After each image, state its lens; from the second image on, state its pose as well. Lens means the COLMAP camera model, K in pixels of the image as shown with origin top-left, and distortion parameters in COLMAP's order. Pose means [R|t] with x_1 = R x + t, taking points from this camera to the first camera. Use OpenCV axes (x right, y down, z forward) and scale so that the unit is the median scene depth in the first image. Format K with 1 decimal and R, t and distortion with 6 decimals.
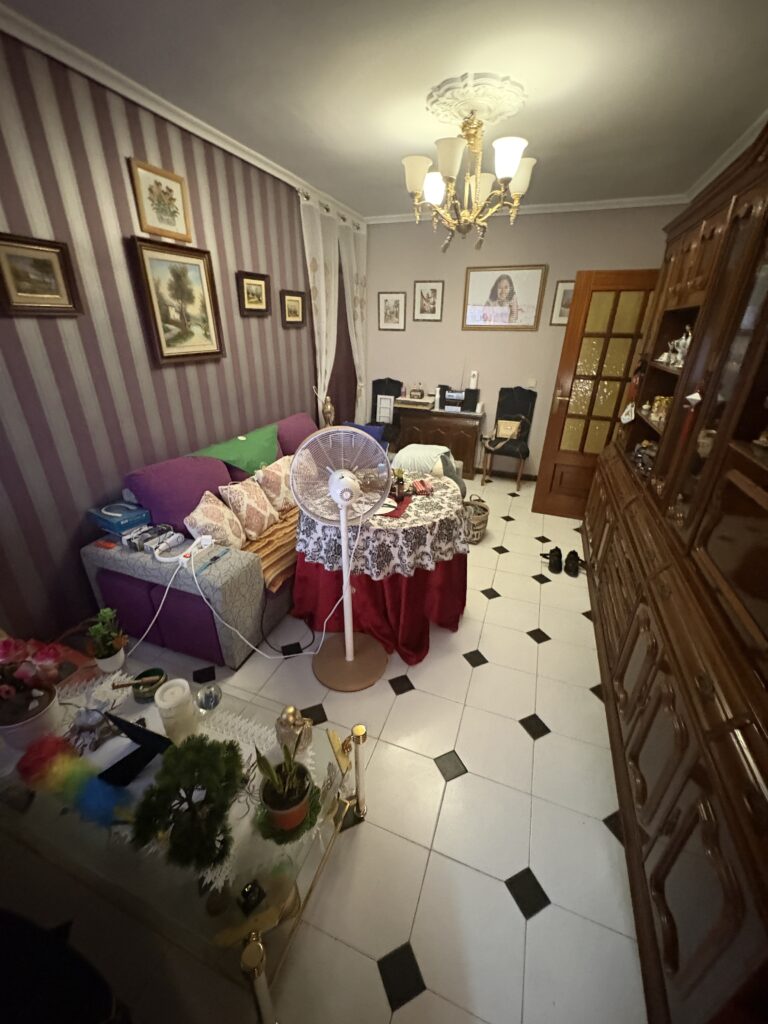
lens RADIAL K [[405.1, 0, 382.6], [0, 405.1, 511.5], [0, 0, 1]] dist [-0.000535, -0.000132]
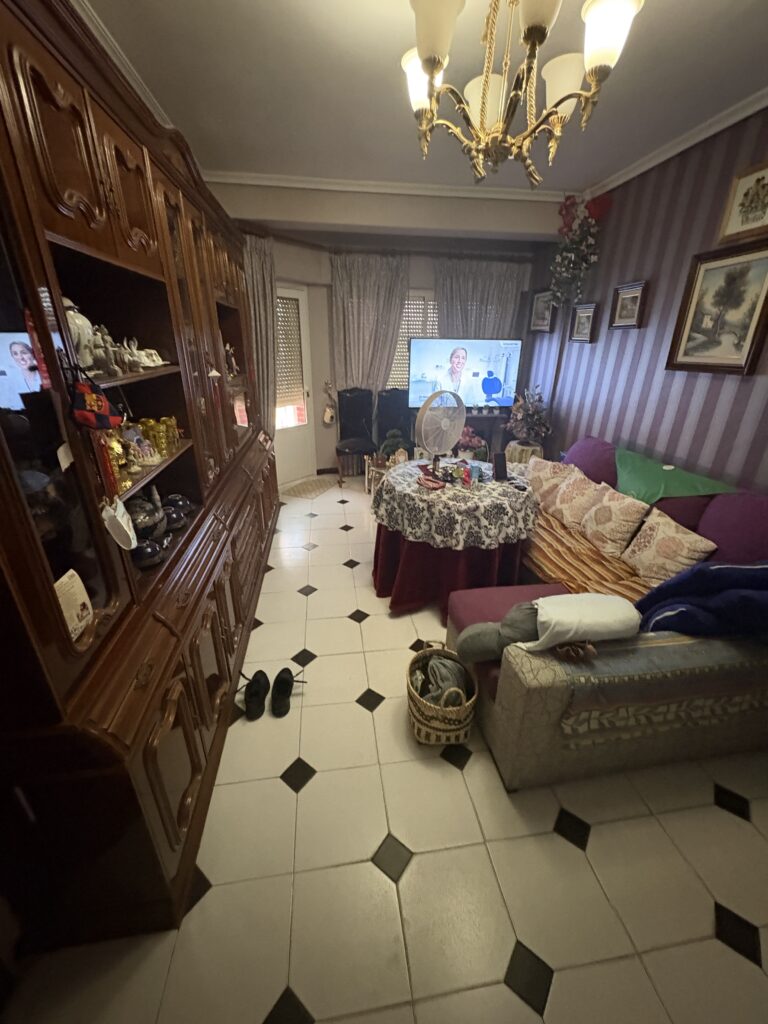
lens RADIAL K [[405.1, 0, 382.8], [0, 405.1, 512.1], [0, 0, 1]] dist [-0.000535, -0.000132]
pose [[-0.873834, 0.161805, -0.458513, 0.653643], [-0.229179, 0.694619, 0.681895, -0.643162], [0.428826, 0.700944, -0.569899, 1.507458]]
